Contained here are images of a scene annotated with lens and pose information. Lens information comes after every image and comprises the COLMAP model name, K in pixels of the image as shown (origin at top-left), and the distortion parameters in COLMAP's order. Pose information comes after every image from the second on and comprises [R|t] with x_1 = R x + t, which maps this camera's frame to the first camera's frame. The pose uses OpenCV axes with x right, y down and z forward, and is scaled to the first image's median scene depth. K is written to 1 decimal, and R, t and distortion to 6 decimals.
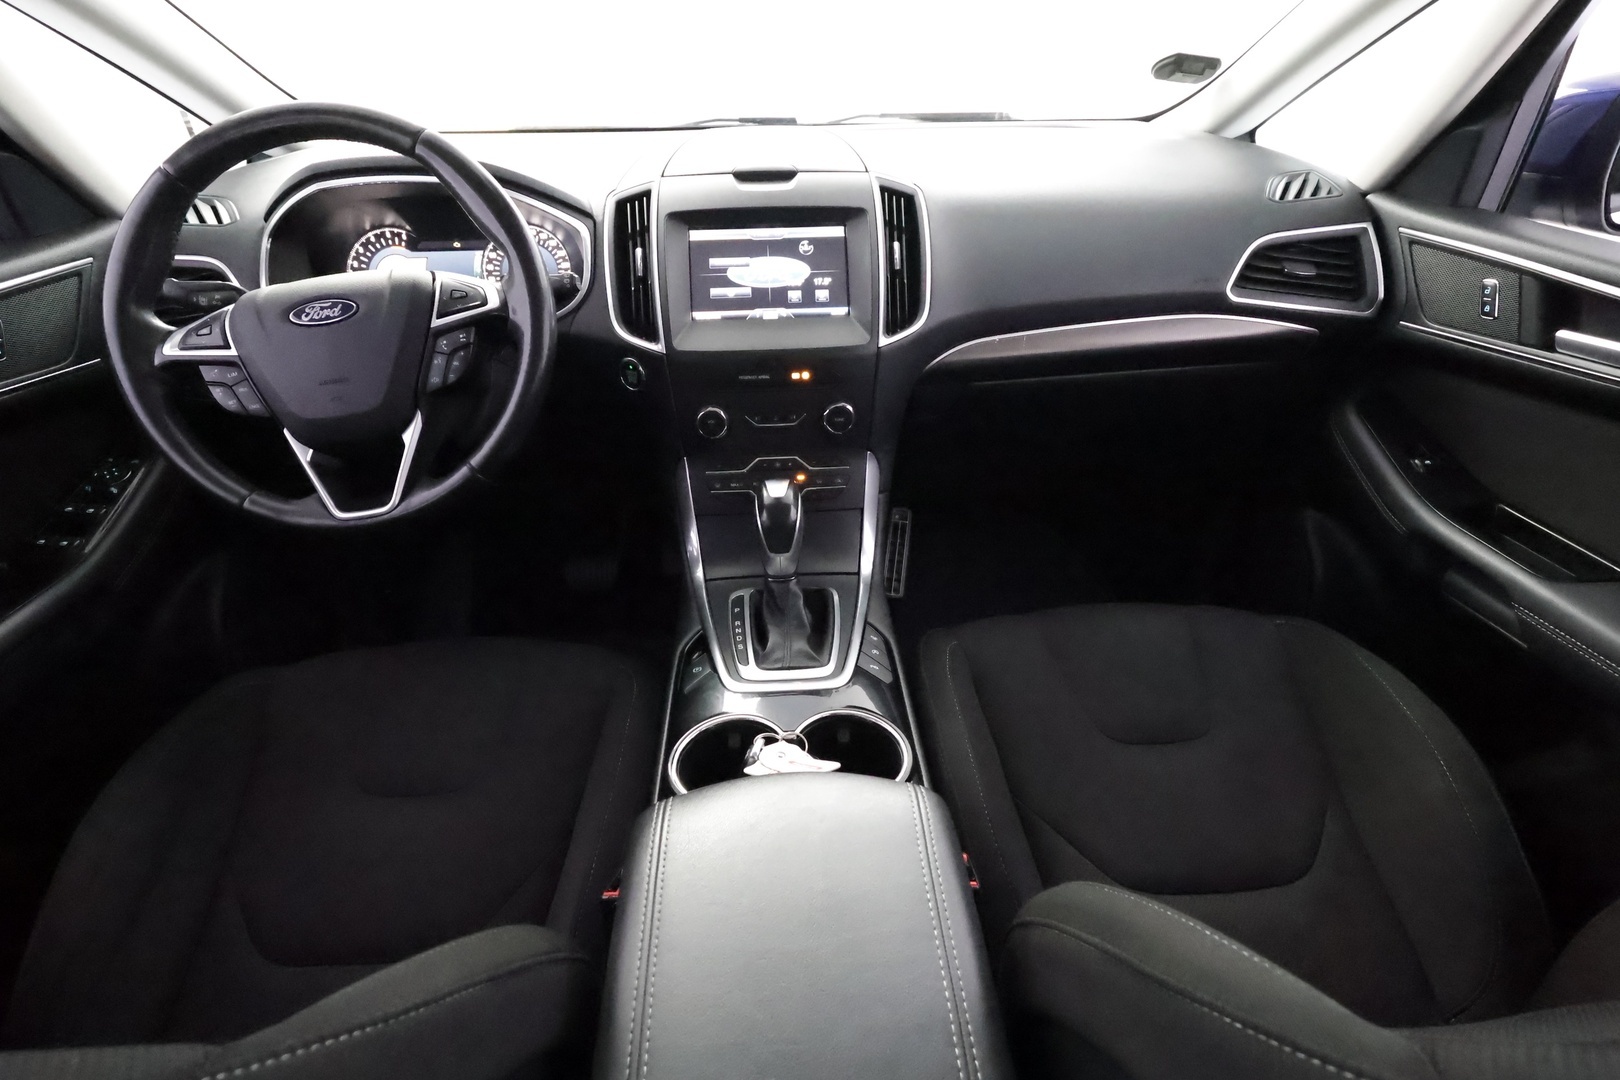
lens RADIAL K [[820.1, 0, 820.7], [0, 820.1, 543.0], [0, 0, 1]] dist [-0.001347, 0.002800]
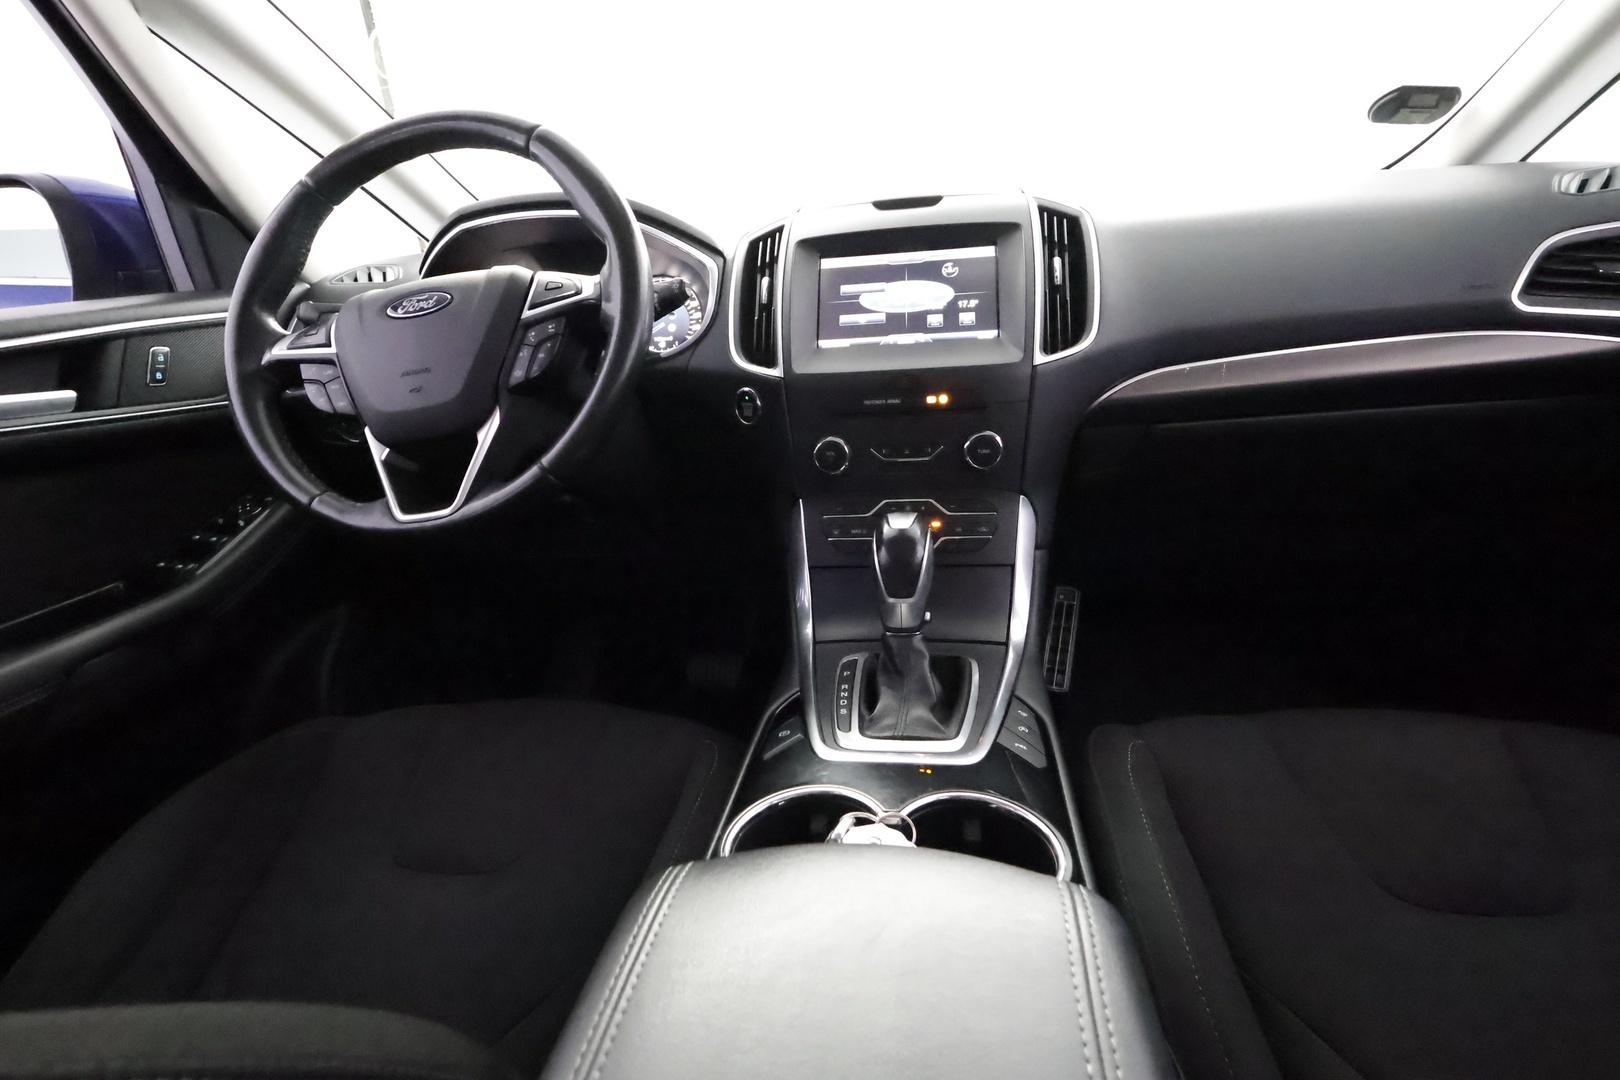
lens RADIAL K [[820.1, 0, 807.7], [0, 820.1, 536.0], [0, 0, 1]] dist [-0.001347, 0.002800]
pose [[0.974547, 0.015060, -0.223679, 0.036401], [-0.062850, 0.976084, -0.208111, 0.116847], [0.215195, 0.216872, 0.952186, 0.202213]]
